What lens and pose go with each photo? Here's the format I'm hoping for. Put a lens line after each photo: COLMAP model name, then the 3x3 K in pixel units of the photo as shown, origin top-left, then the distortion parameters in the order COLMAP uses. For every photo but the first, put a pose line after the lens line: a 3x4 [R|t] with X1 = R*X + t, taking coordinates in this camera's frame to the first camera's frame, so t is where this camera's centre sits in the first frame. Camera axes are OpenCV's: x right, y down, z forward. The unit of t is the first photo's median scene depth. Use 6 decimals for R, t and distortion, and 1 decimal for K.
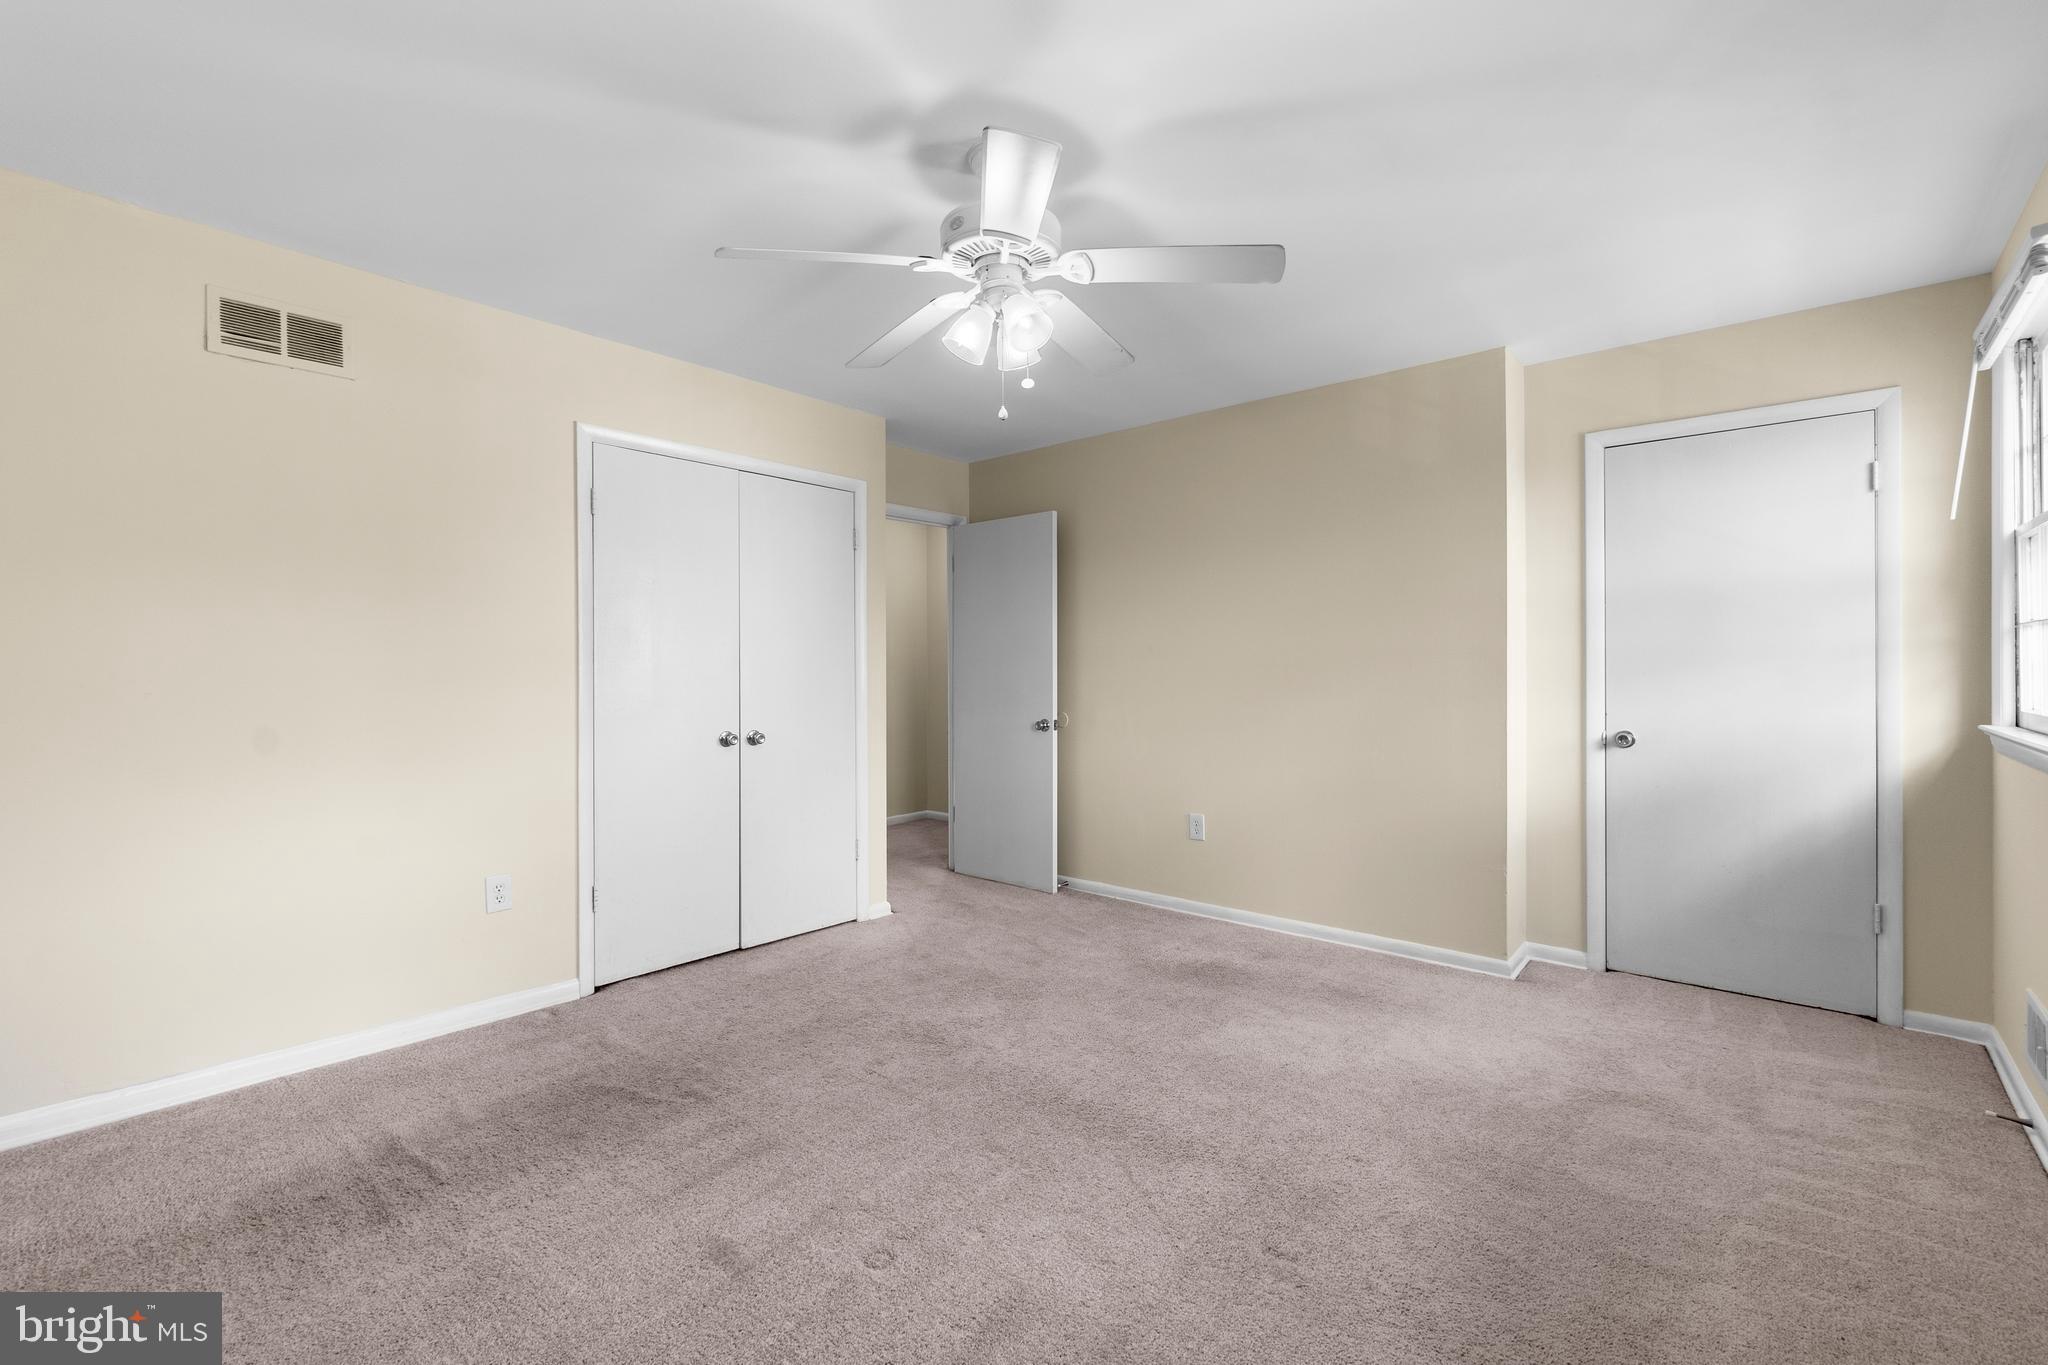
lens RADIAL K [[880.2, 0, 1022.0], [0, 880.2, 673.2], [0, 0, 1]] dist [-0.005578, 0.002853]
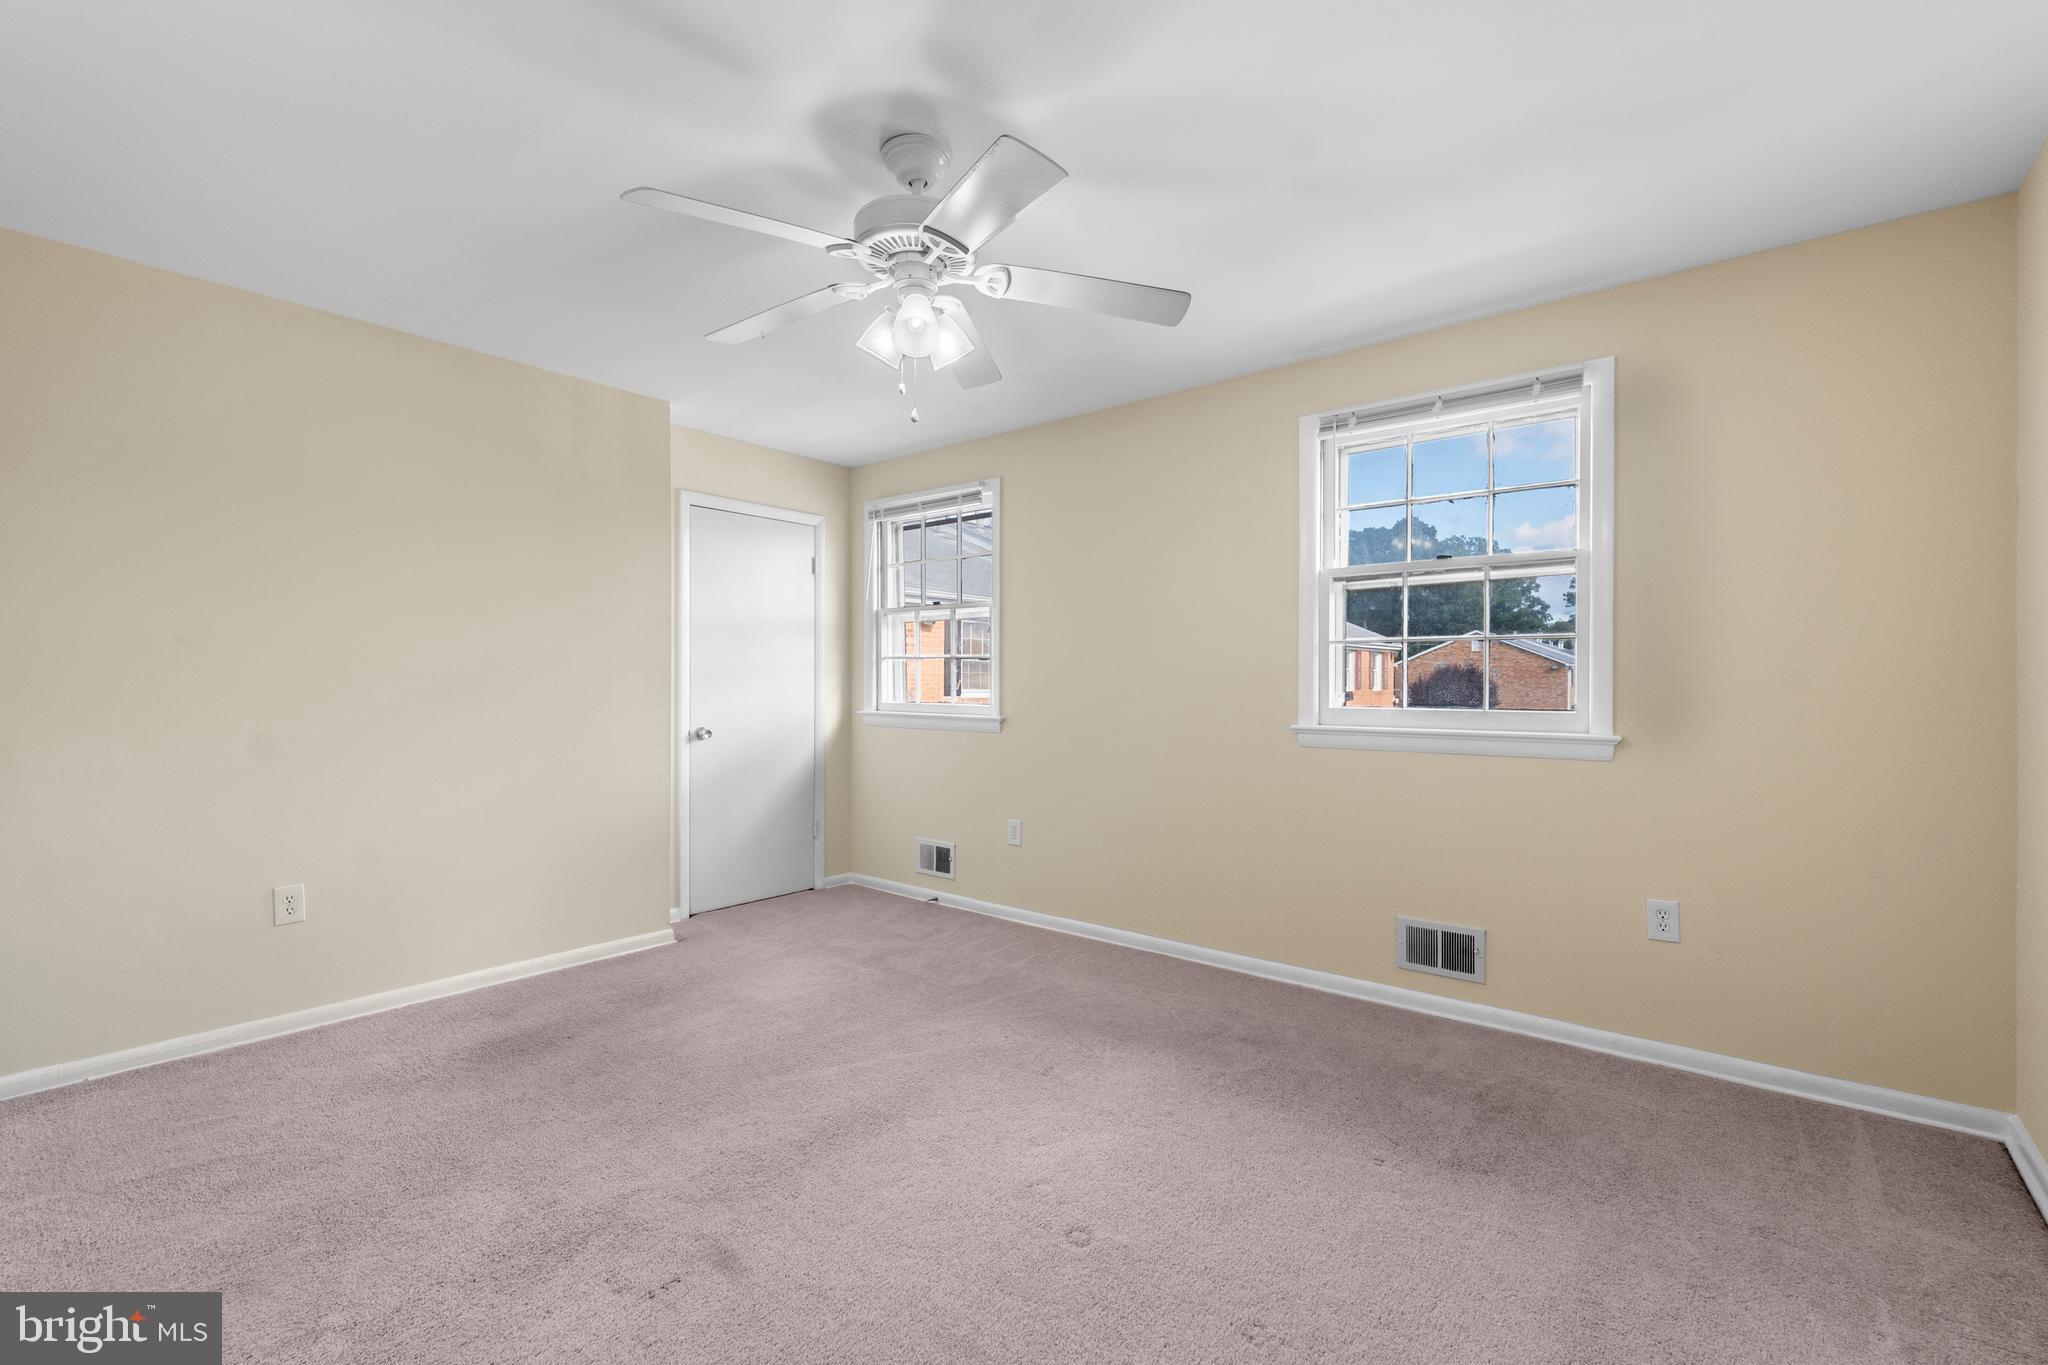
lens RADIAL K [[880.2, 0, 1015.5], [0, 880.2, 683.7], [0, 0, 1]] dist [-0.005578, 0.002853]
pose [[-0.021029, 0.002534, 0.999776, -0.715044], [-0.002630, 0.999993, -0.002590, 0.004613], [-0.999775, -0.002684, -0.021022, 0.646501]]
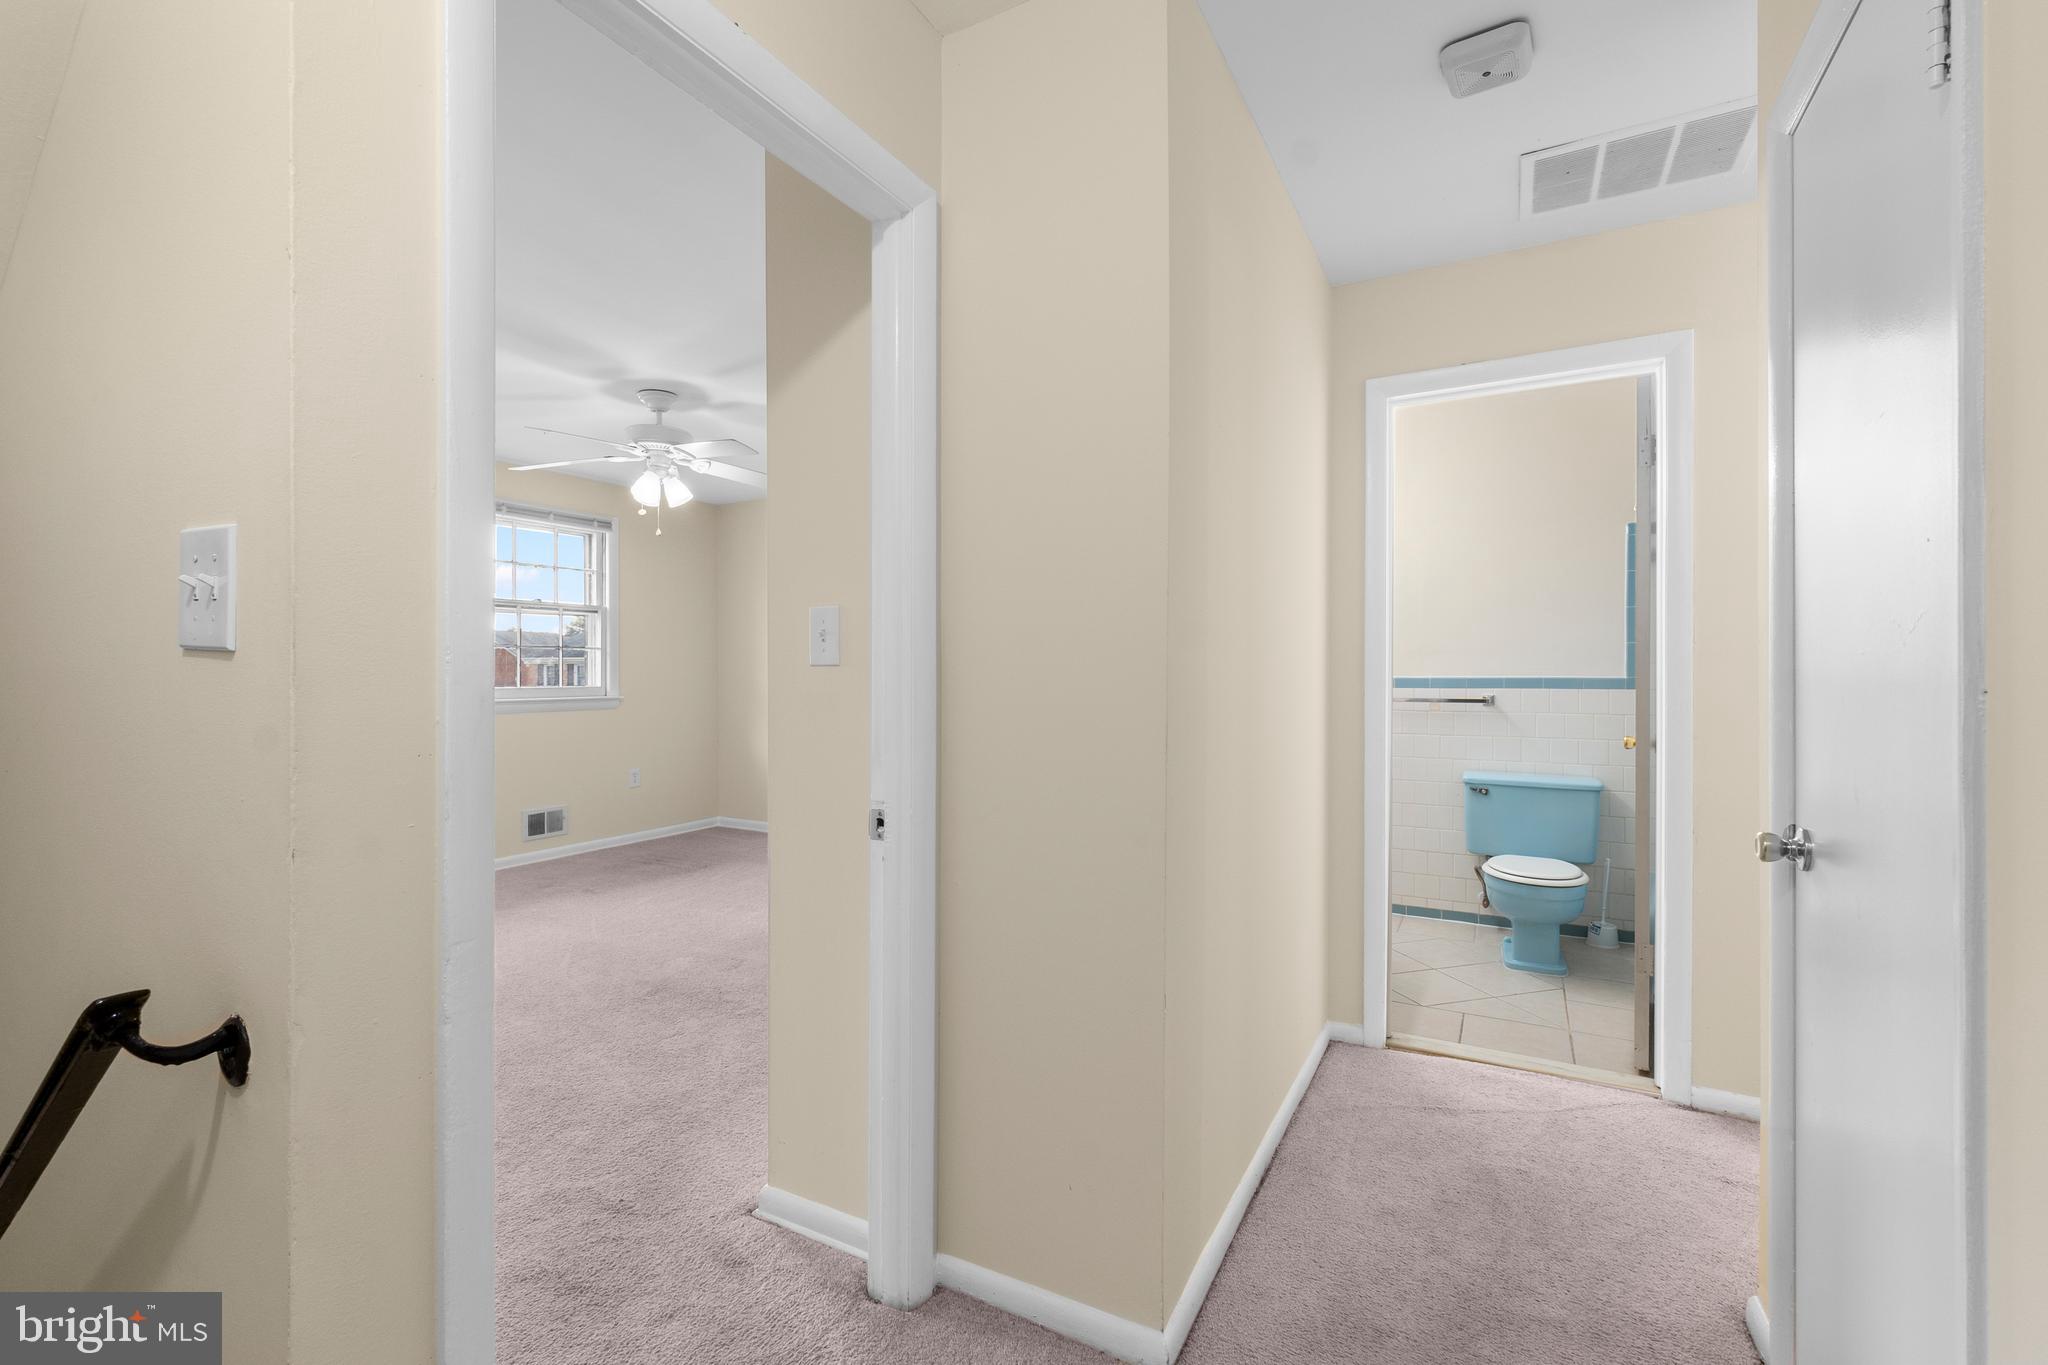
lens RADIAL K [[880.2, 0, 1019.3], [0, 880.2, 675.2], [0, 0, 1]] dist [-0.005578, 0.002853]
pose [[-0.979811, 0.002495, -0.199911, -0.283851], [0.001259, 0.999979, 0.006314, -0.003604], [0.199922, 0.005935, -0.979794, 2.124968]]
